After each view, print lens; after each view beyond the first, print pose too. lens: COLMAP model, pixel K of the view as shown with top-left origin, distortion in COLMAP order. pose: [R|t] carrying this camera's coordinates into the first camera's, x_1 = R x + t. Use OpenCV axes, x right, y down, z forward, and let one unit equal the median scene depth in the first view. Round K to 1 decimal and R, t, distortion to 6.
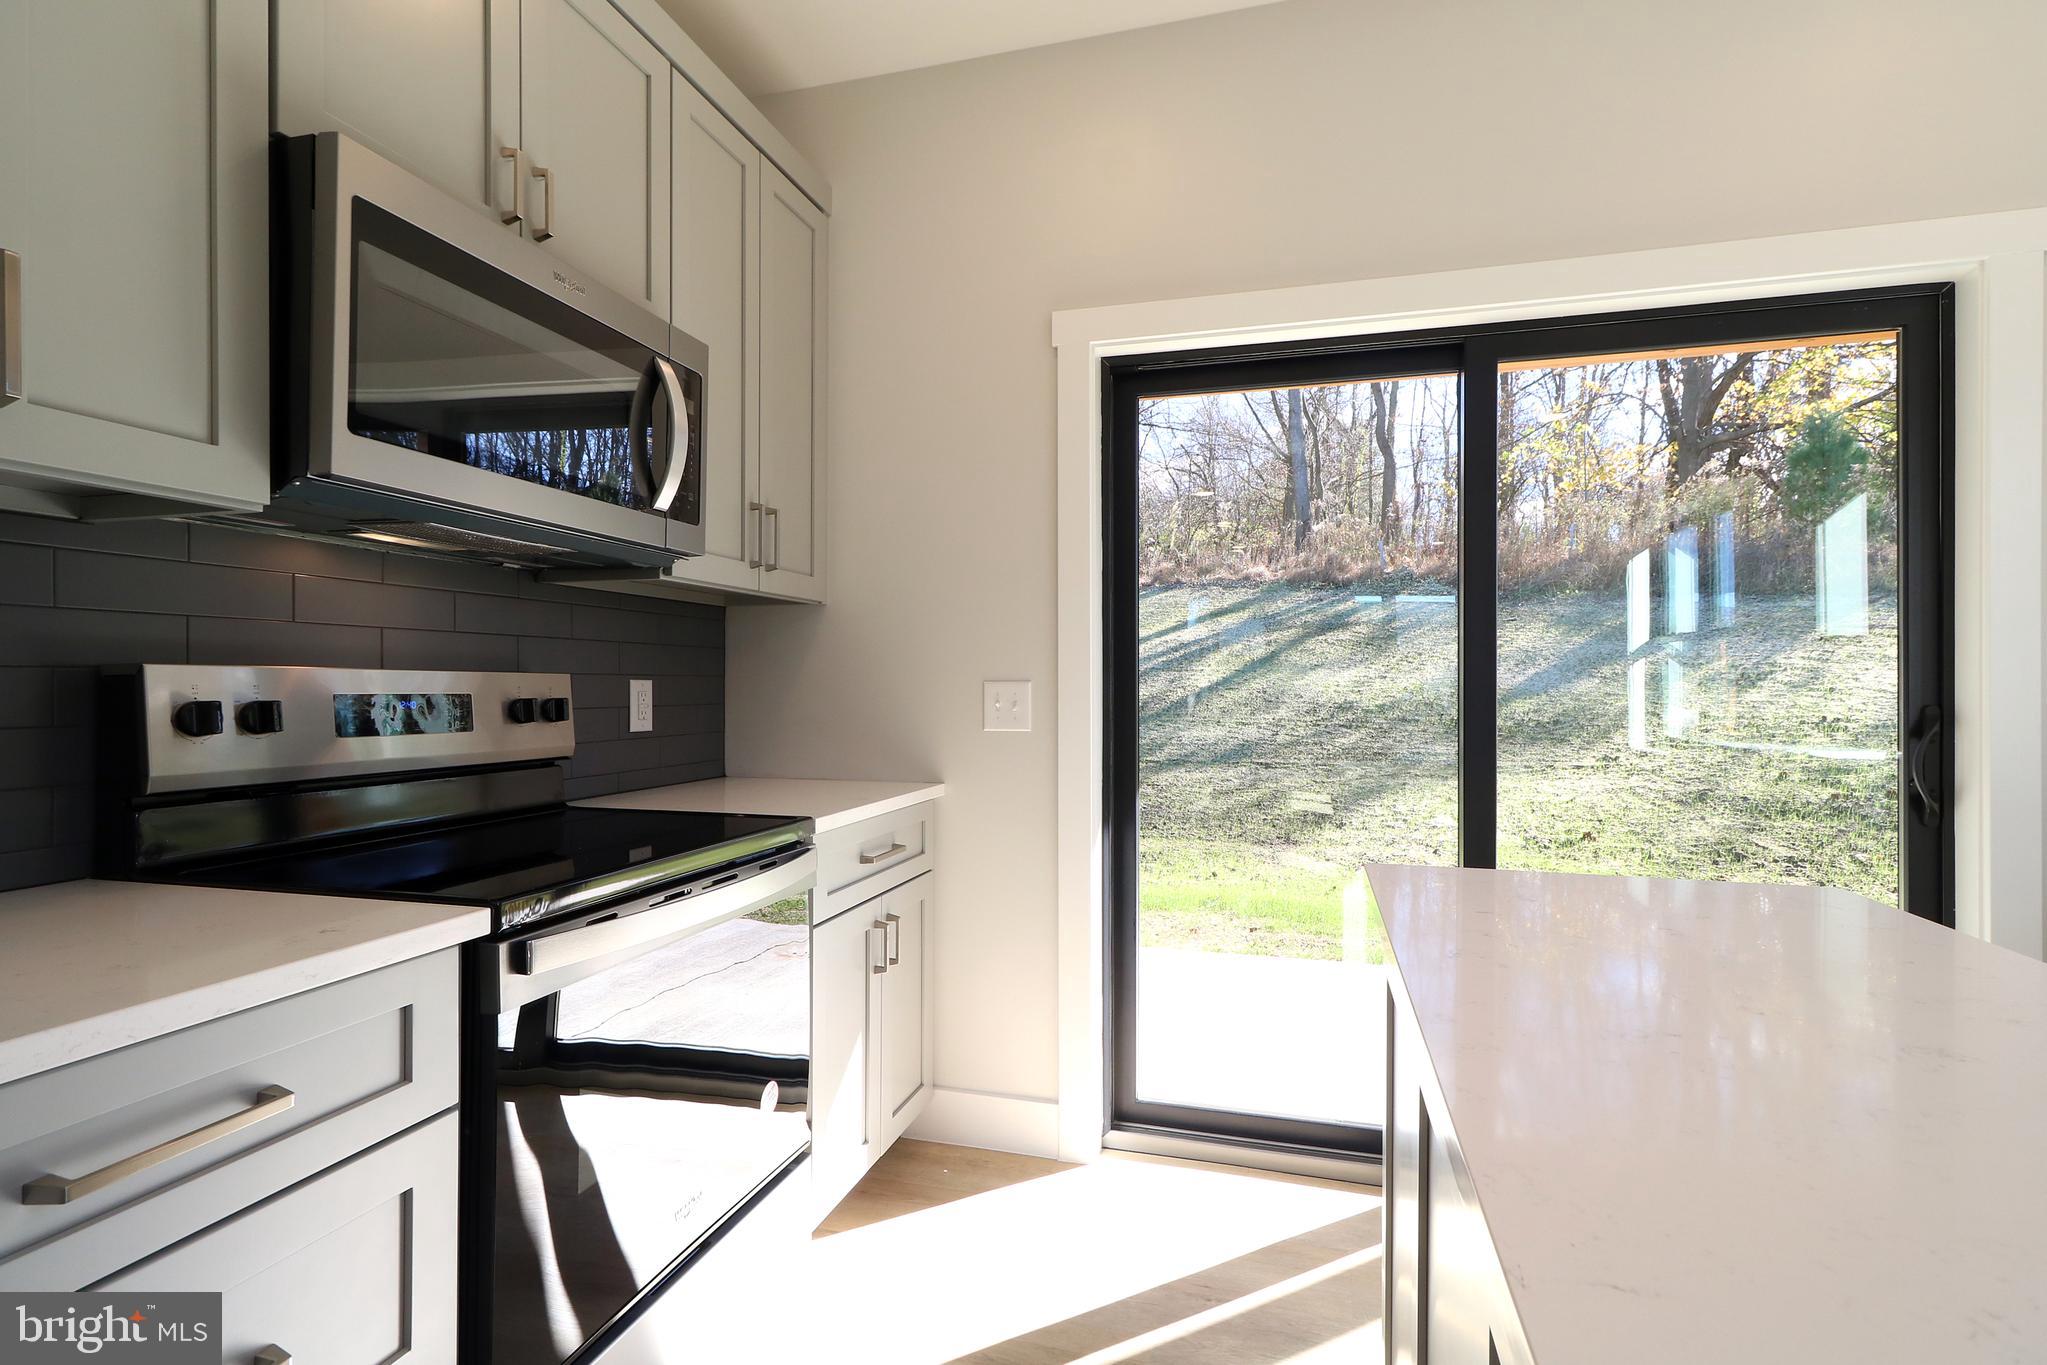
lens RADIAL K [[976.9, 0, 1035.5], [0, 976.9, 681.9], [0, 0, 1]] dist [0.001914, 0.000404]
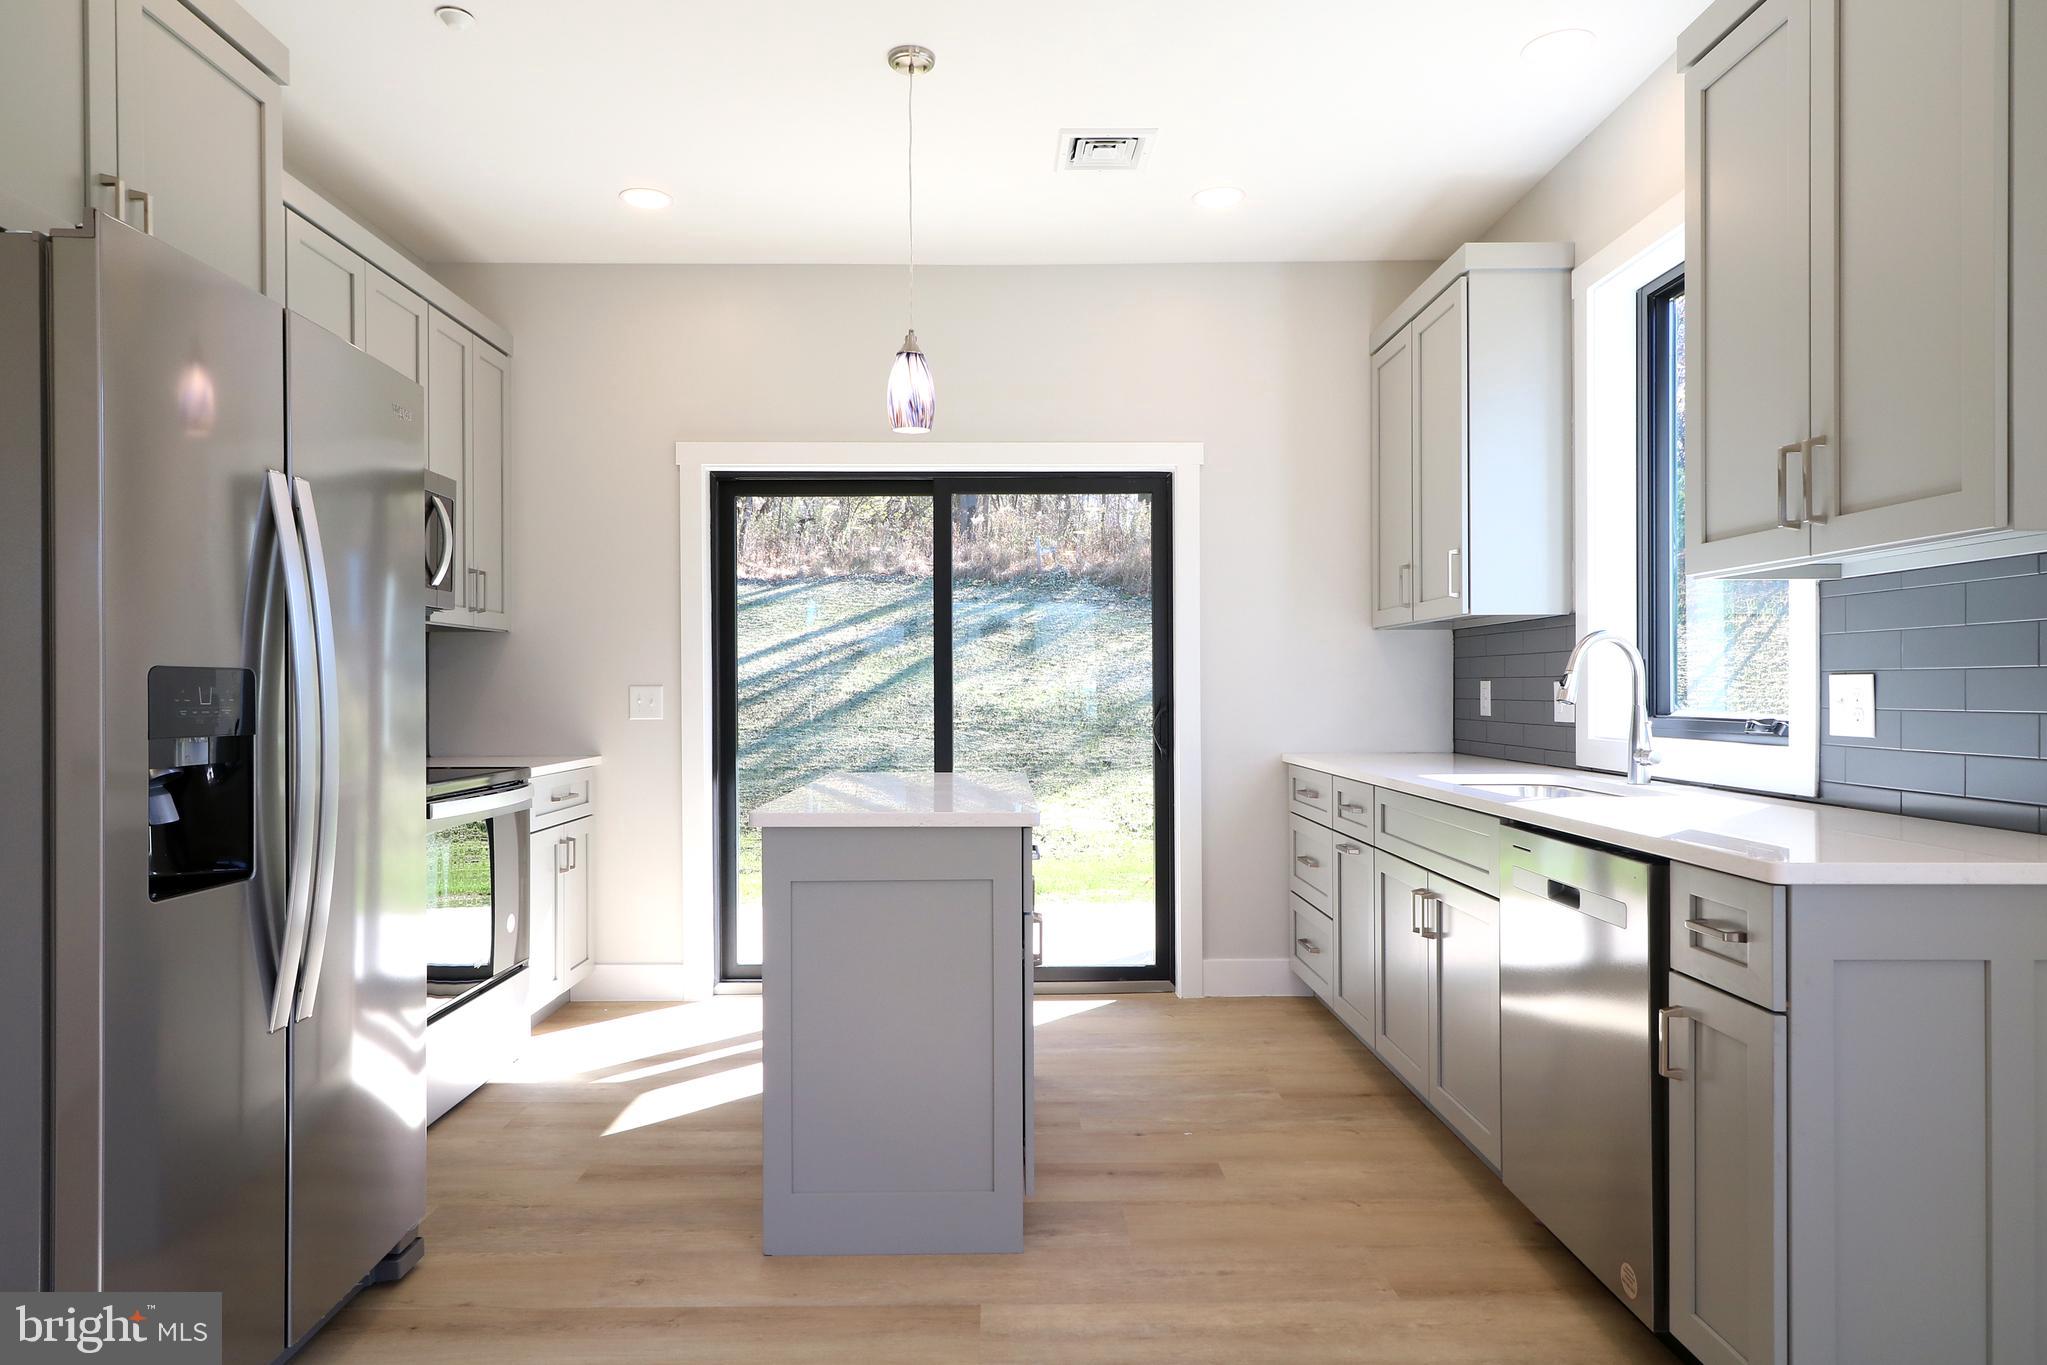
lens RADIAL K [[1215.4, 0, 1015.2], [0, 1215.4, 689.3], [0, 0, 1]] dist [0.001859, 0.000038]
pose [[0.960126, -0.005156, 0.279520, -0.008203], [0.004331, 0.999984, 0.003568, 0.000061], [-0.279534, -0.002216, 0.960133, -1.130017]]
